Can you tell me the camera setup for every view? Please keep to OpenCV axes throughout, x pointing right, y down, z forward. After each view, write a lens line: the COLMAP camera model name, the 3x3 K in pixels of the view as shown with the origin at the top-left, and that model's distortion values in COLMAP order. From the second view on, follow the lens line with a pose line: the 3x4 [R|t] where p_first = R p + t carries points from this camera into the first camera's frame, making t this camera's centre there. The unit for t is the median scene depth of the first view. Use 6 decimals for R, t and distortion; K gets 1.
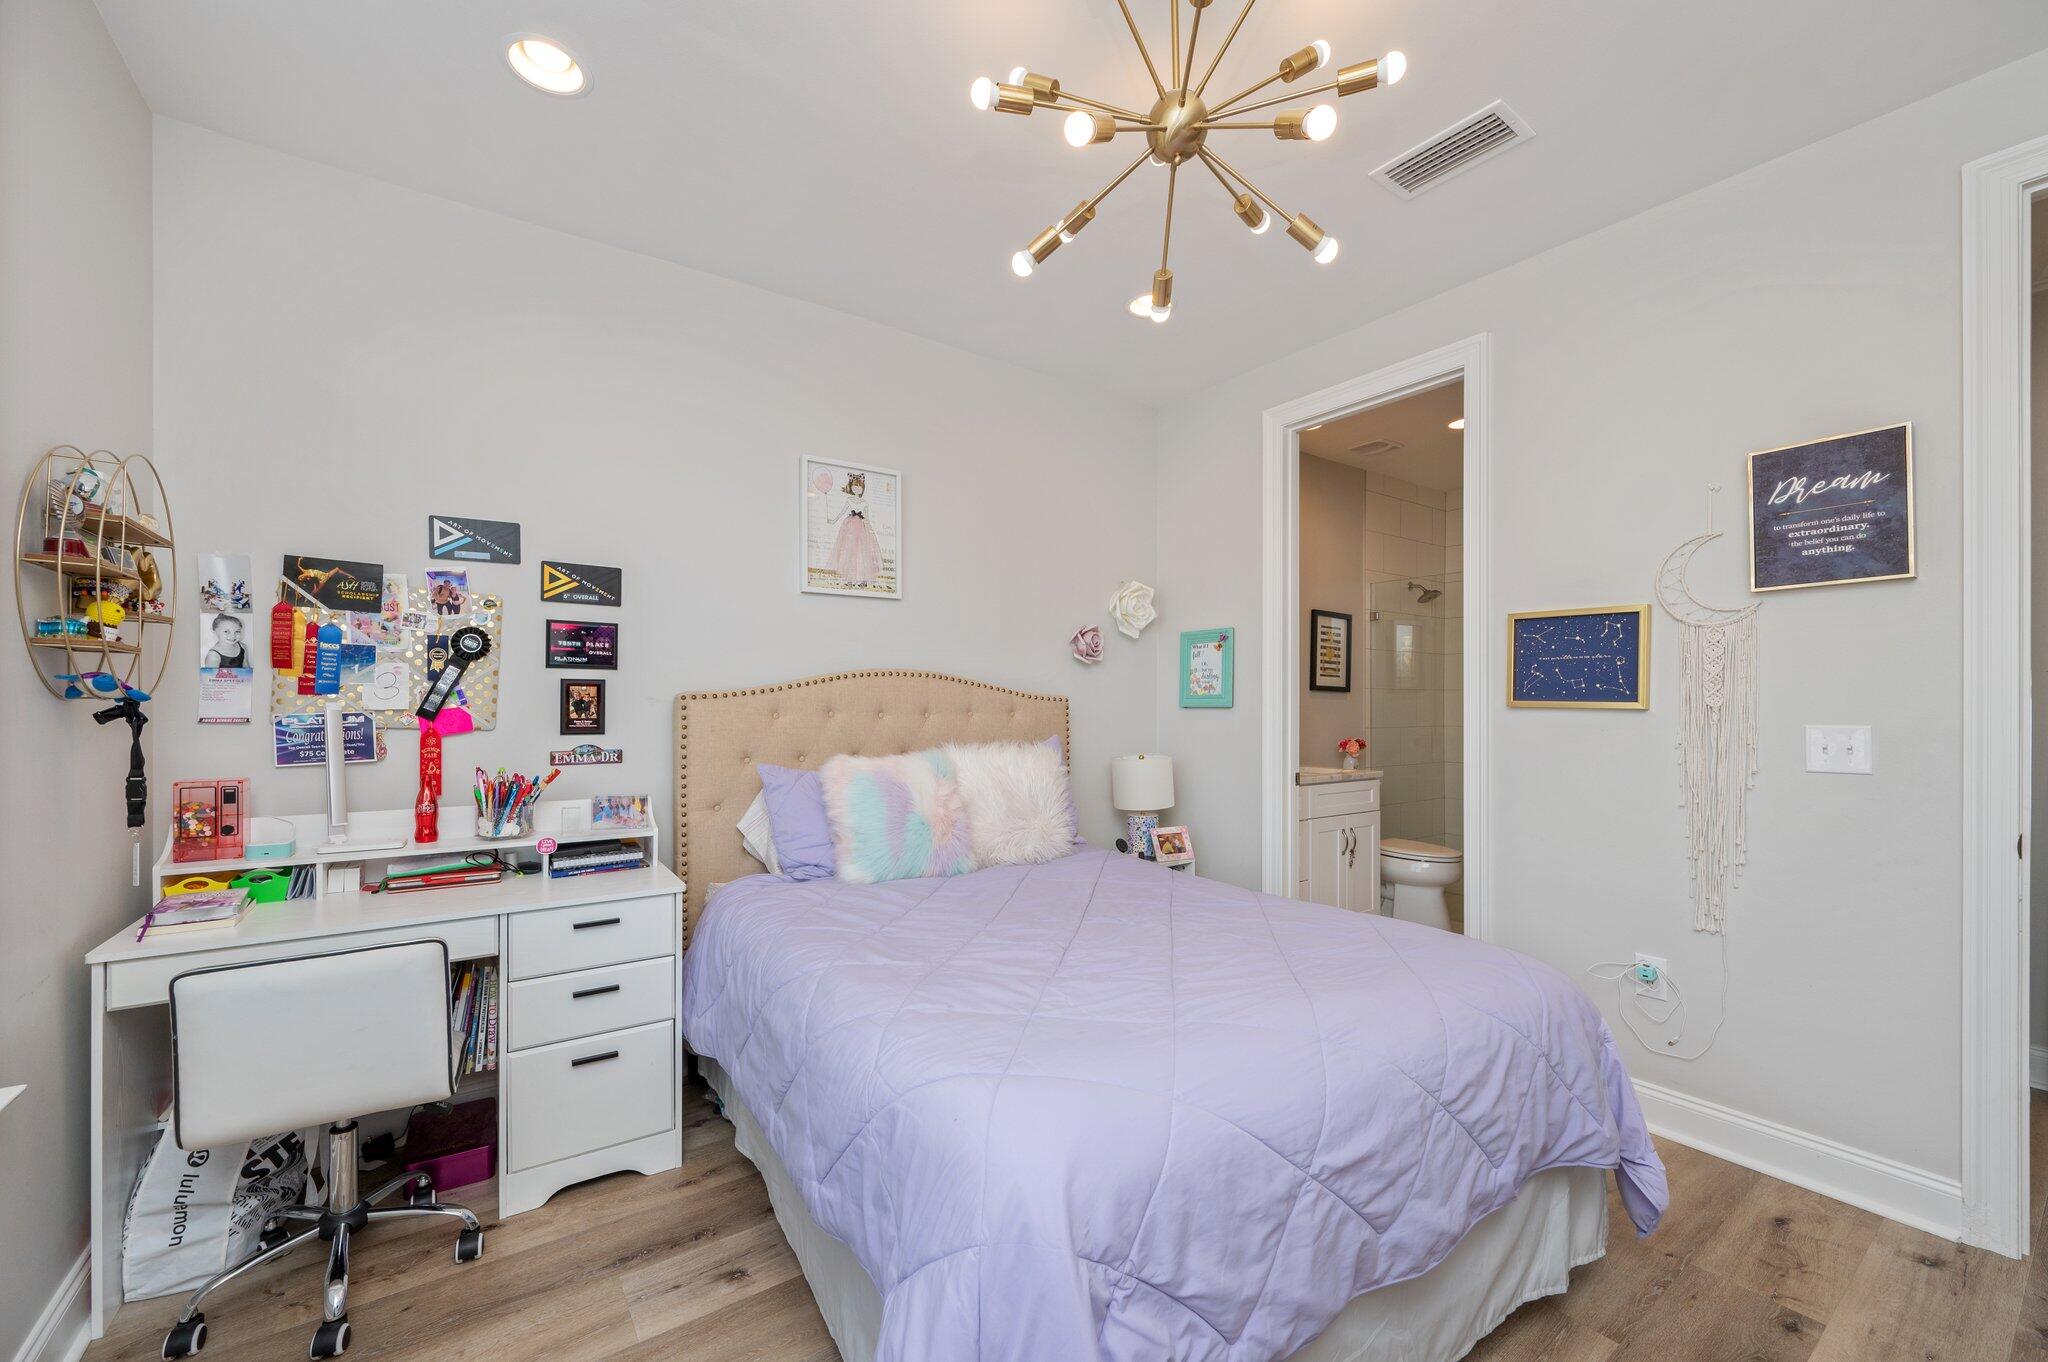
lens RADIAL K [[816.6, 0, 1007.3], [0, 816.6, 711.6], [0, 0, 1]] dist [-0.001616, -0.000027]
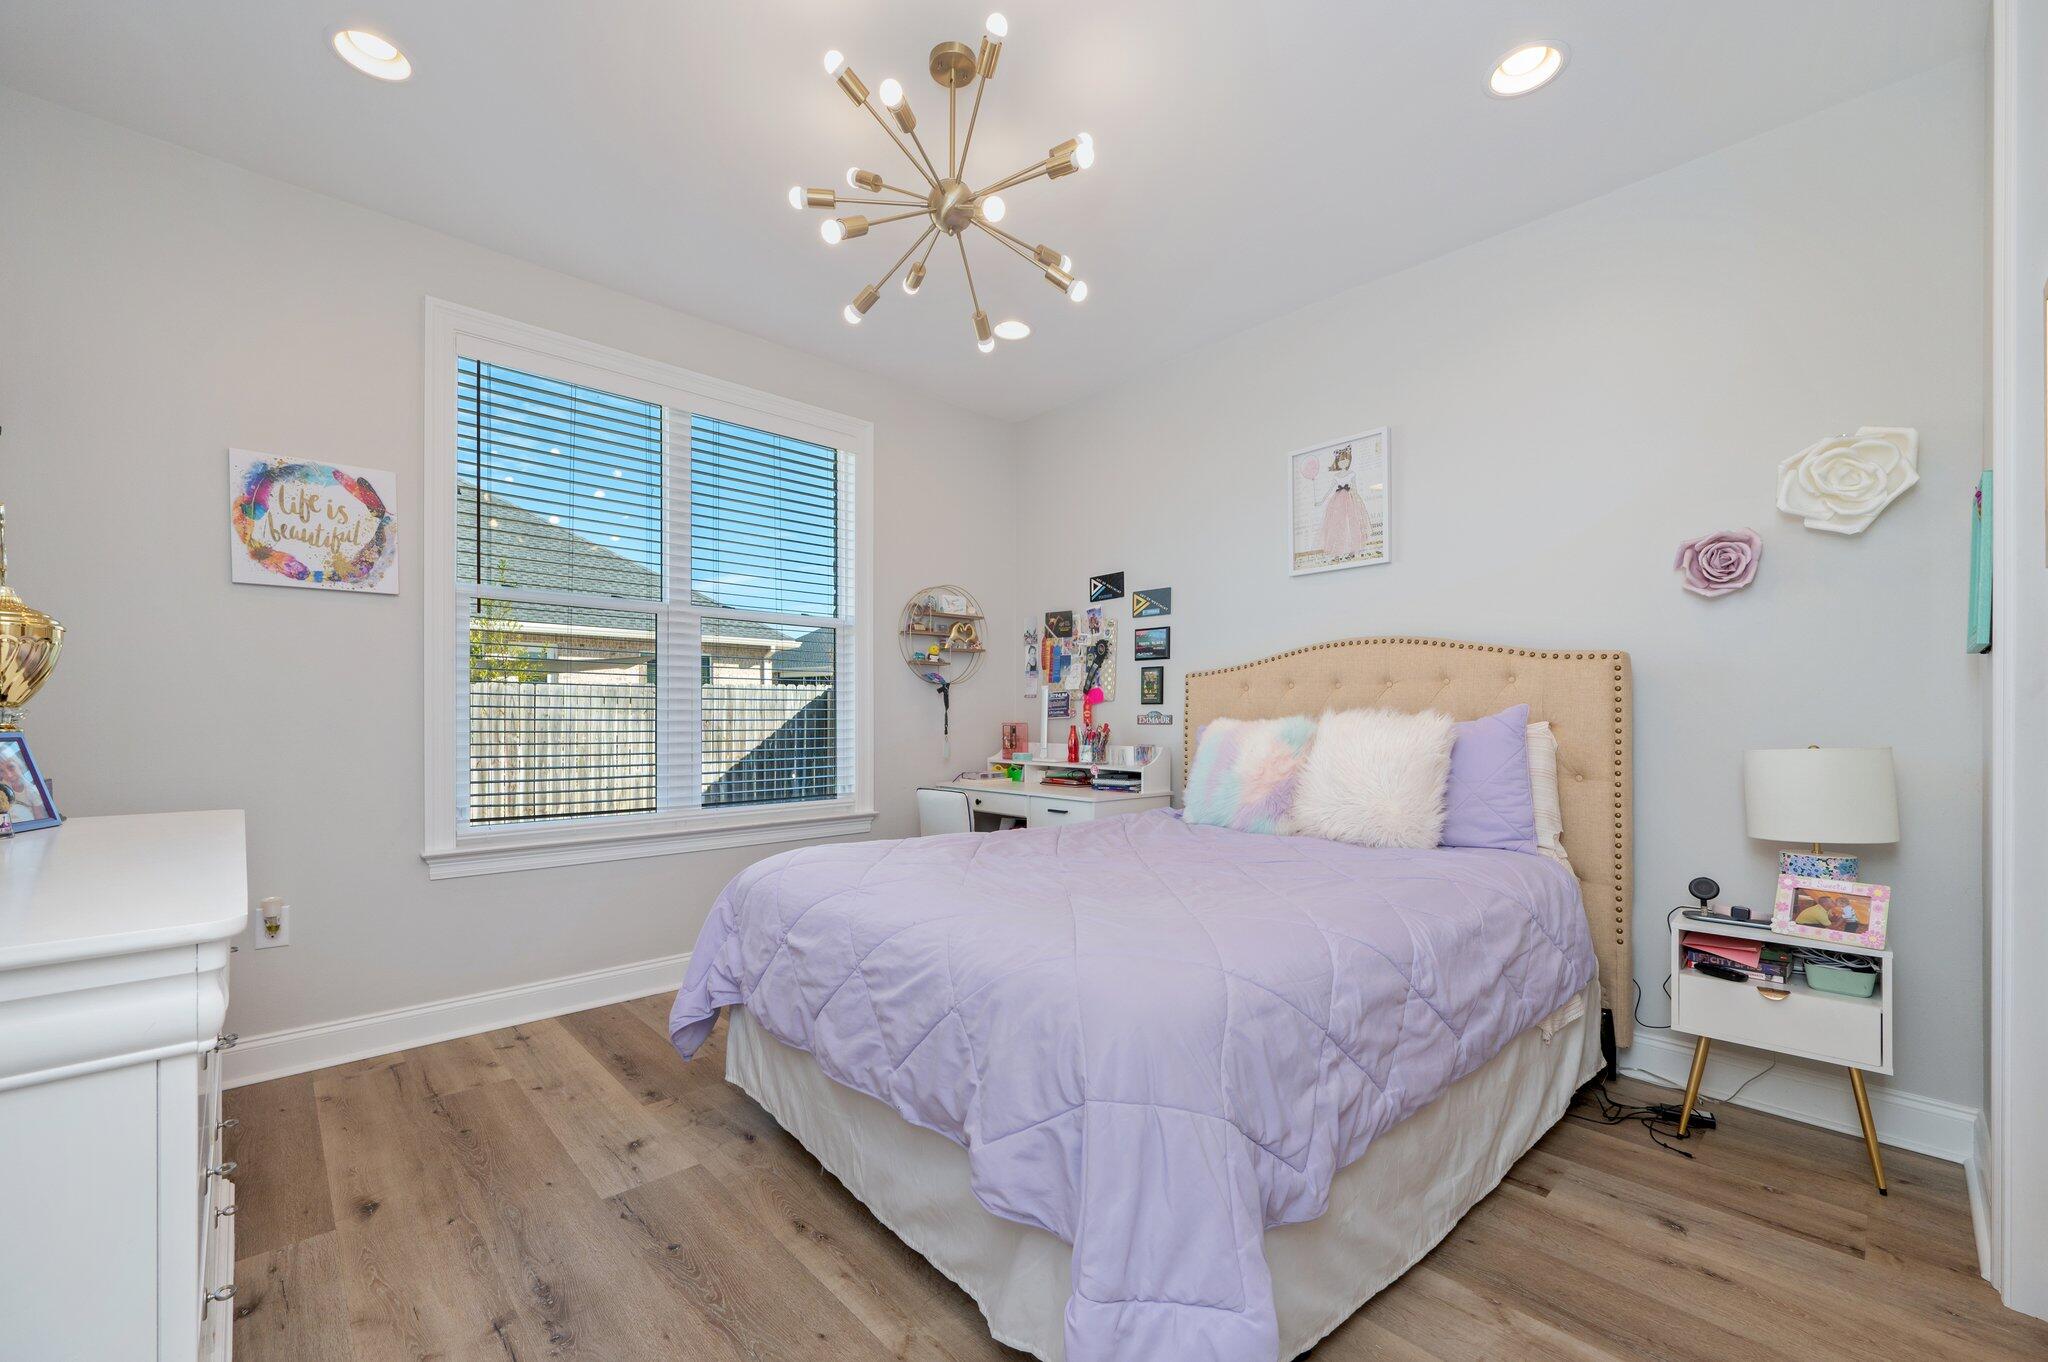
lens RADIAL K [[816.6, 0, 998.8], [0, 816.6, 713.4], [0, 0, 1]] dist [-0.001616, -0.000027]
pose [[0.123086, 0.000145, -0.992396, 0.927569], [-0.000972, 1.000000, 0.000026, 0.045823], [0.992396, 0.000961, 0.123086, 0.546638]]
